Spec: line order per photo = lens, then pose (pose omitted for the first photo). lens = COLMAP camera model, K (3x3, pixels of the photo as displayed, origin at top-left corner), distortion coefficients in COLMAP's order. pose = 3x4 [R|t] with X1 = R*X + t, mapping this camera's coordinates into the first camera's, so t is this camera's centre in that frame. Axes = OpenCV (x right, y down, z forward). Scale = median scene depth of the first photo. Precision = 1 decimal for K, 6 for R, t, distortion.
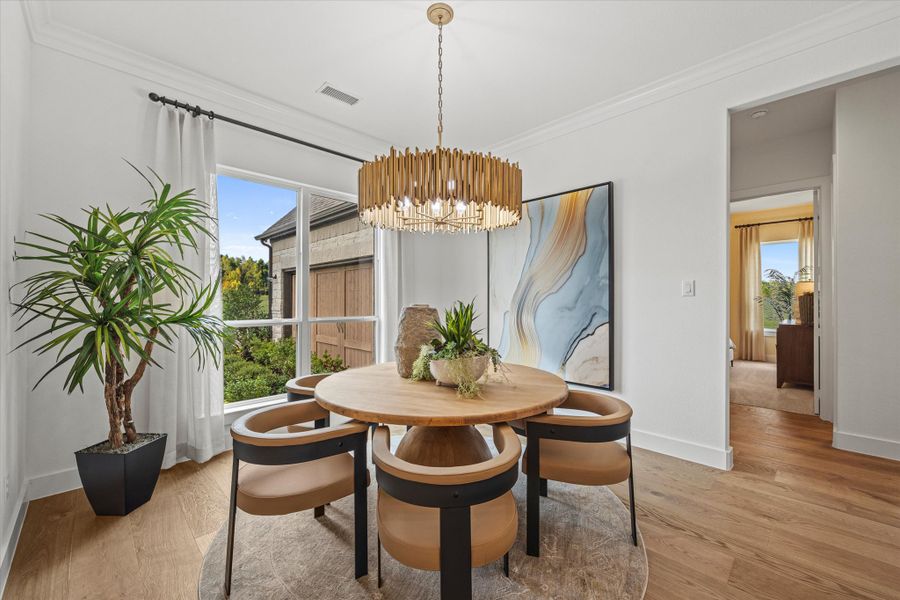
lens RADIAL K [[363.0, 0, 449.8], [0, 363.0, 298.7], [0, 0, 1]] dist [-0.001355, -0.000380]
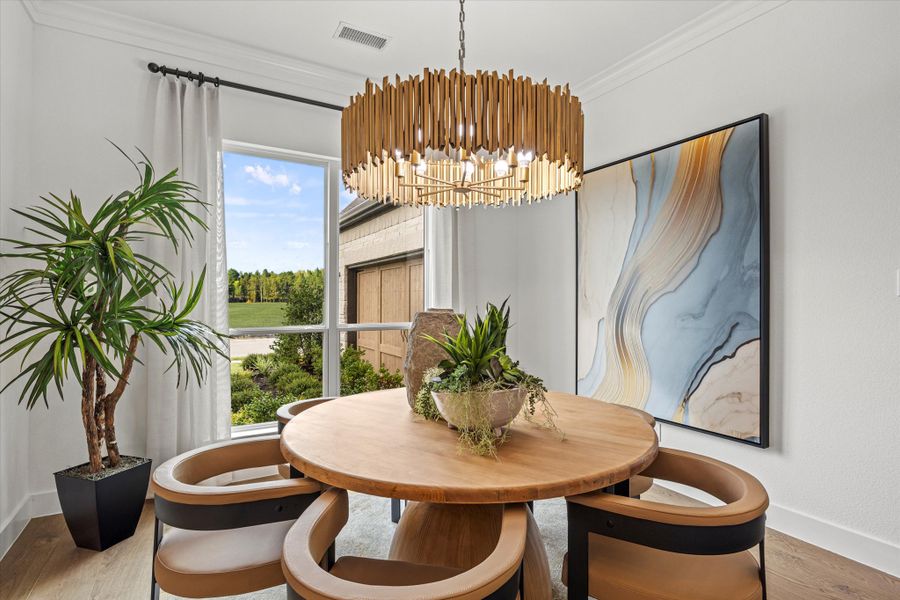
lens RADIAL K [[446.5, 0, 452.3], [0, 446.5, 301.3], [0, 0, 1]] dist [-0.009226, -0.000701]
pose [[0.968169, 0.001322, -0.250295, 0.171185], [-0.000751, 0.999997, 0.002378, -0.000747], [0.250297, -0.002115, 0.968167, 0.182766]]
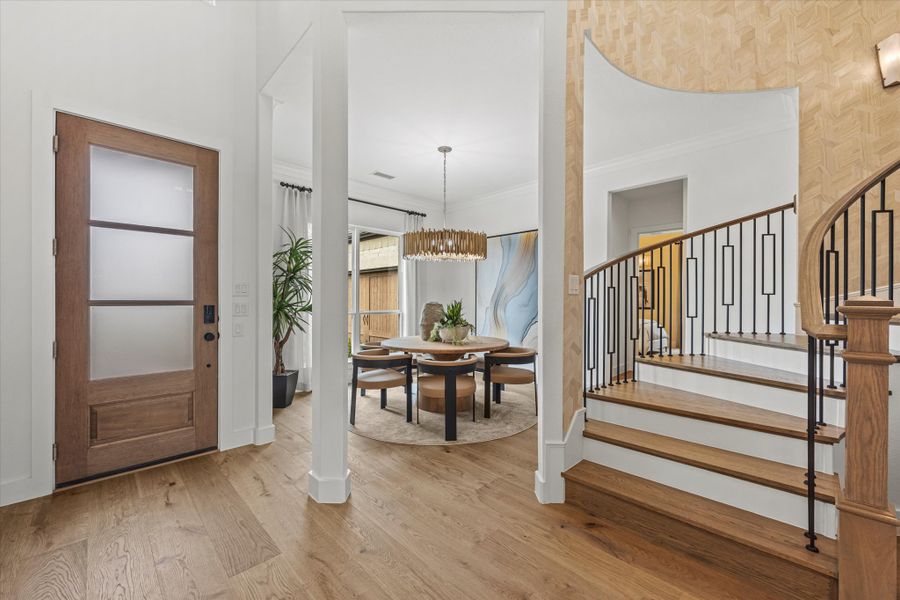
lens RADIAL K [[363.0, 0, 449.8], [0, 363.0, 298.7], [0, 0, 1]] dist [-0.001355, -0.000380]
pose [[0.999989, 0.004229, -0.001968, 0.006171], [-0.004231, 0.999991, -0.000991, 0.001300], [0.001964, 0.000999, 0.999998, -0.927001]]
